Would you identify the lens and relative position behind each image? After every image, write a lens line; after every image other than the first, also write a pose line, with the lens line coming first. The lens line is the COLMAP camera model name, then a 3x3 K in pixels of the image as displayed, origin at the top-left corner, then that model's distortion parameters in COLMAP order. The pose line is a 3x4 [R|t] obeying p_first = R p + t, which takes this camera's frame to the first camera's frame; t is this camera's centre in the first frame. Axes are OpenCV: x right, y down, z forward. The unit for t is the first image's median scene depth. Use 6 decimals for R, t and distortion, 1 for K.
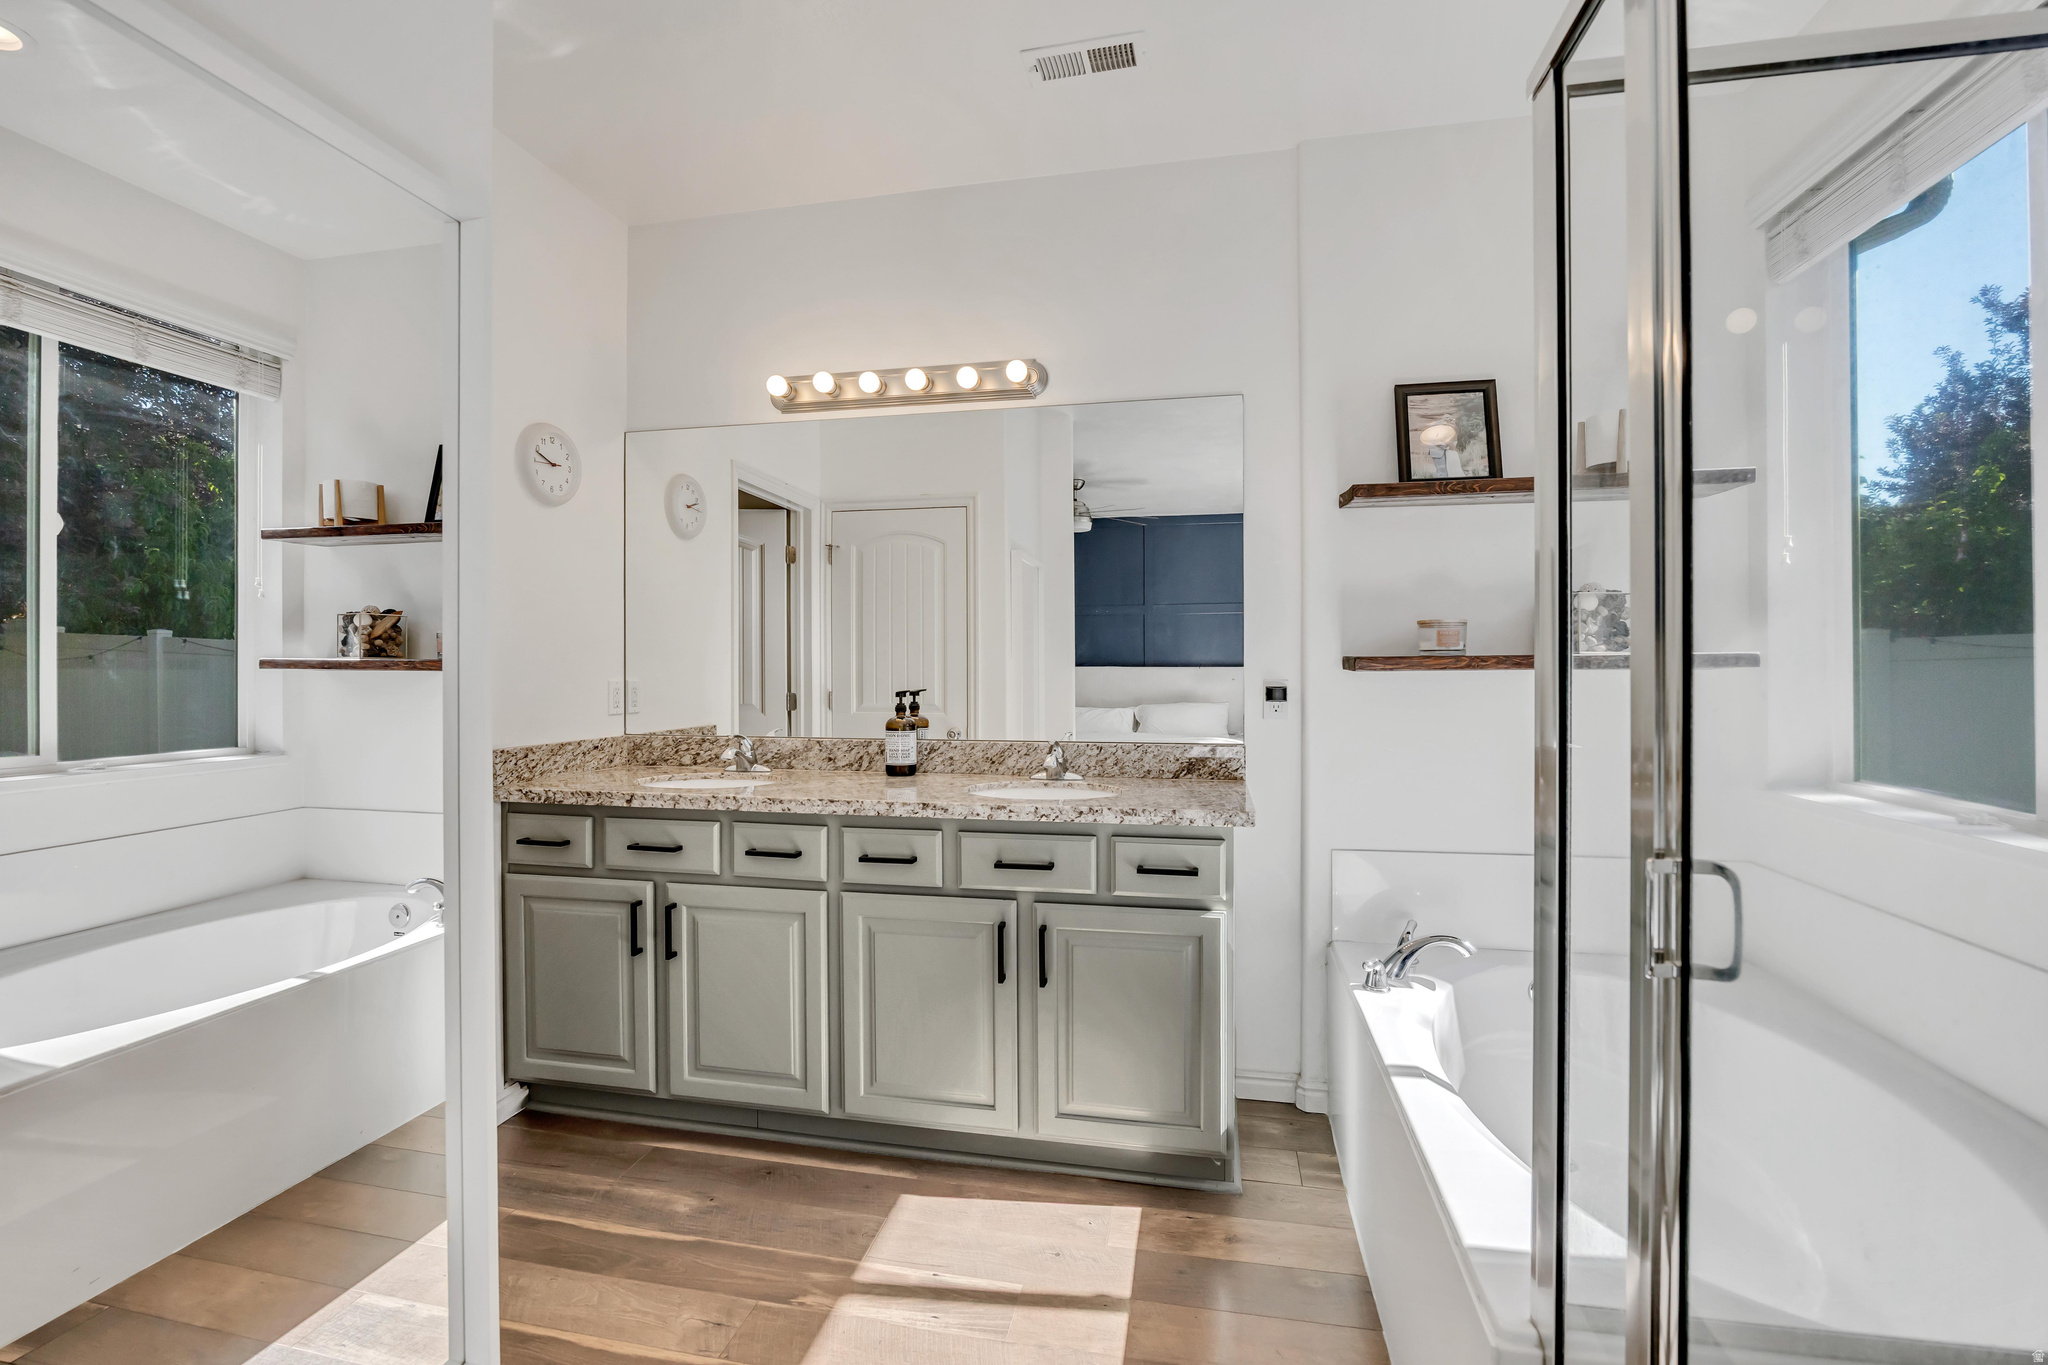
lens RADIAL K [[911.4, 0, 1014.8], [0, 911.4, 680.0], [0, 0, 1]] dist [-0.015421, 0.000273]
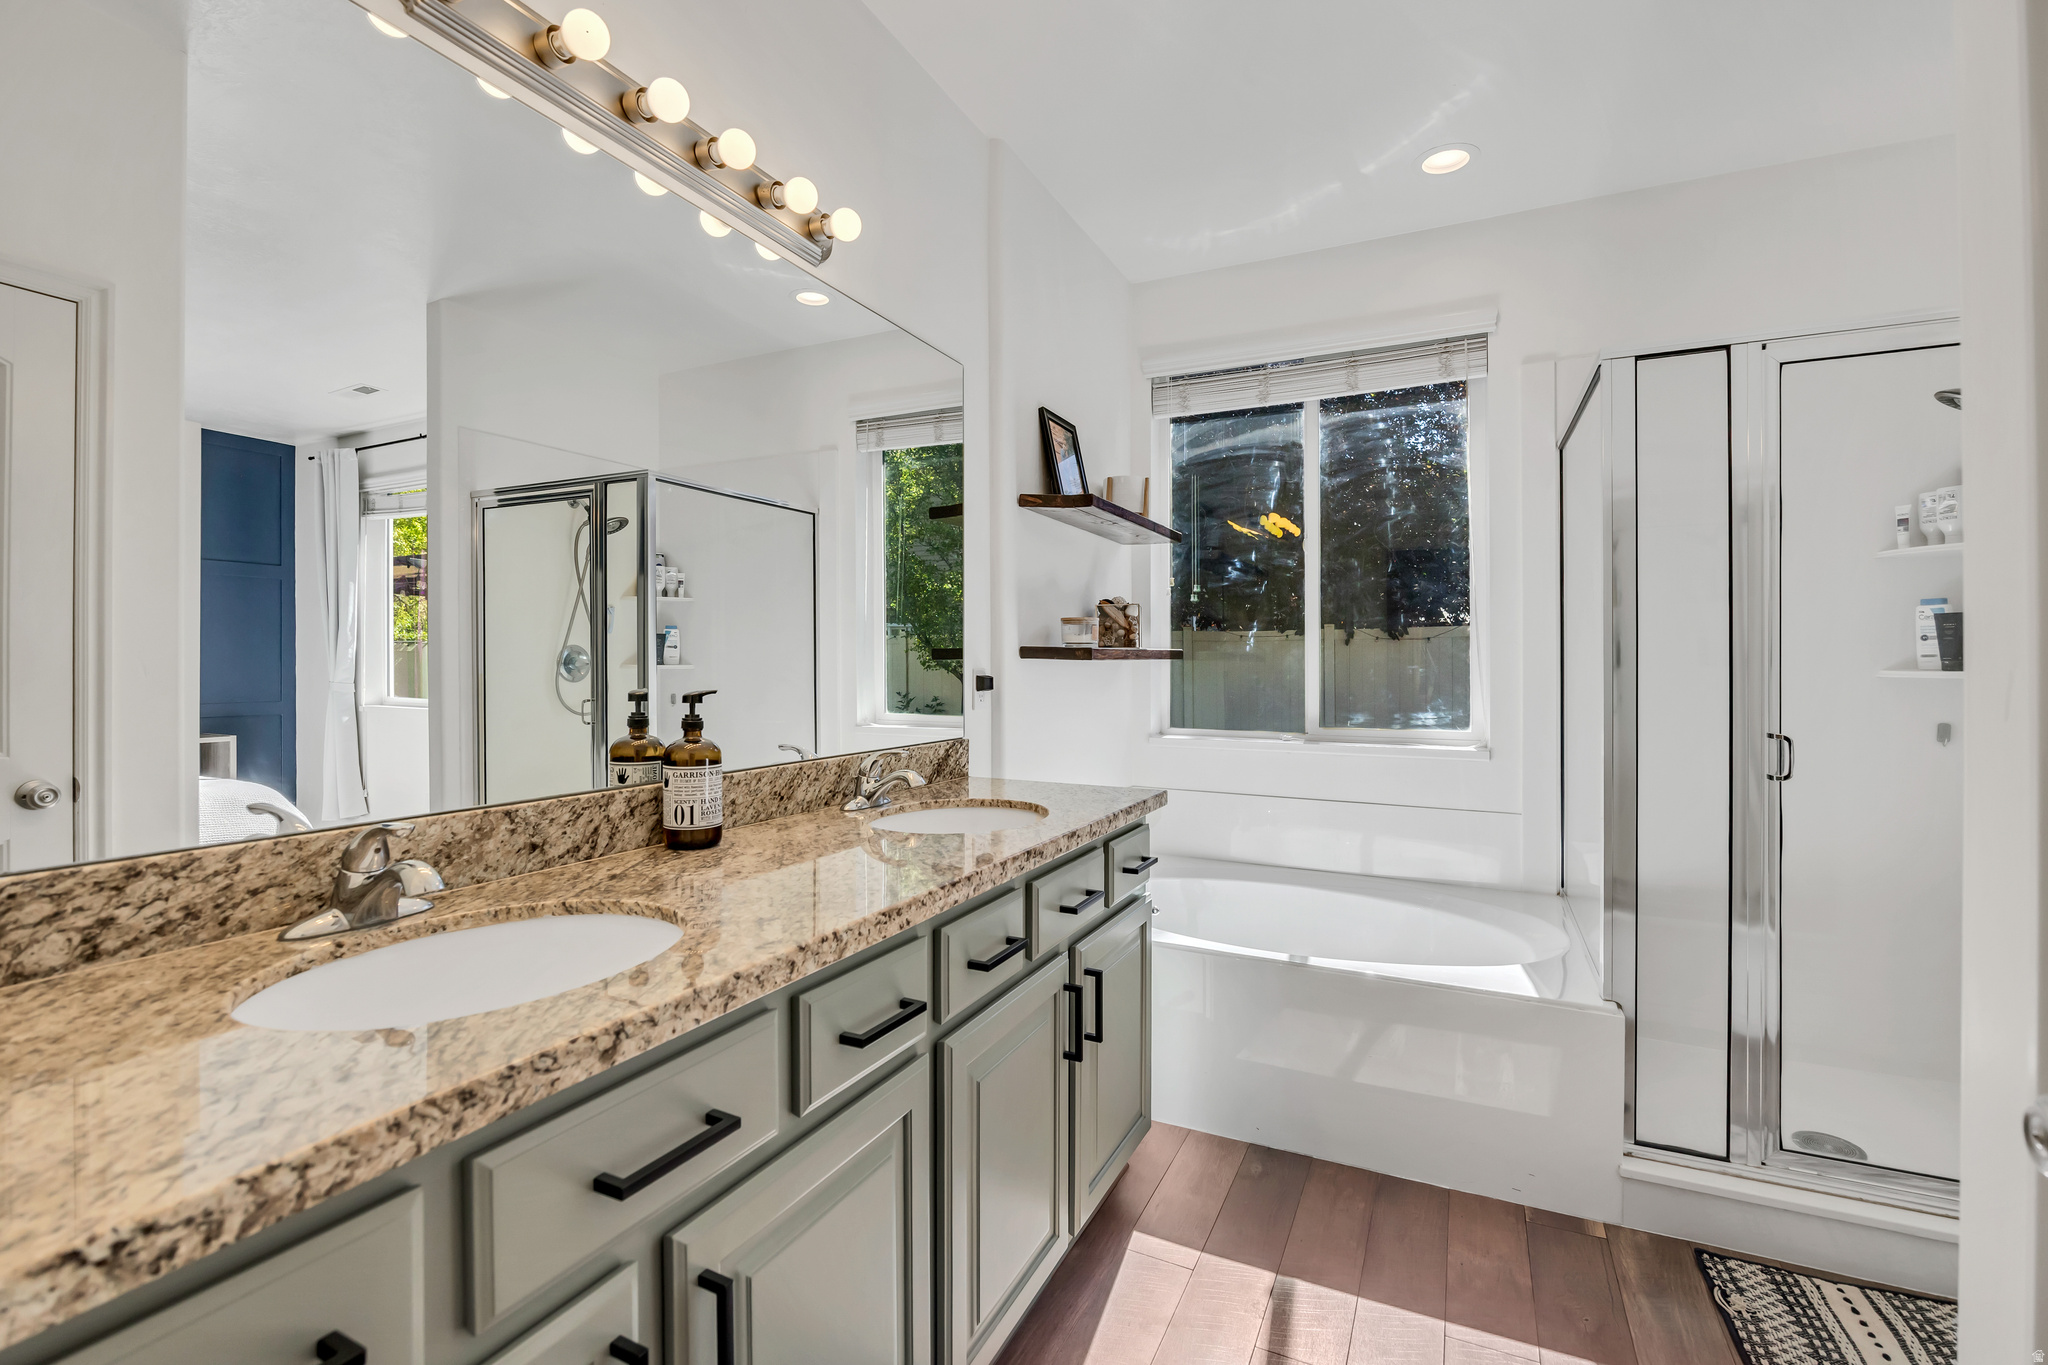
lens RADIAL K [[911.4, 0, 1018.1], [0, 911.4, 666.6], [0, 0, 1]] dist [-0.015421, 0.000273]
pose [[0.233455, -0.000974, 0.972367, -0.634739], [0.006569, 0.999978, -0.000575, -0.001743], [-0.972345, 0.006521, 0.233456, 0.708389]]
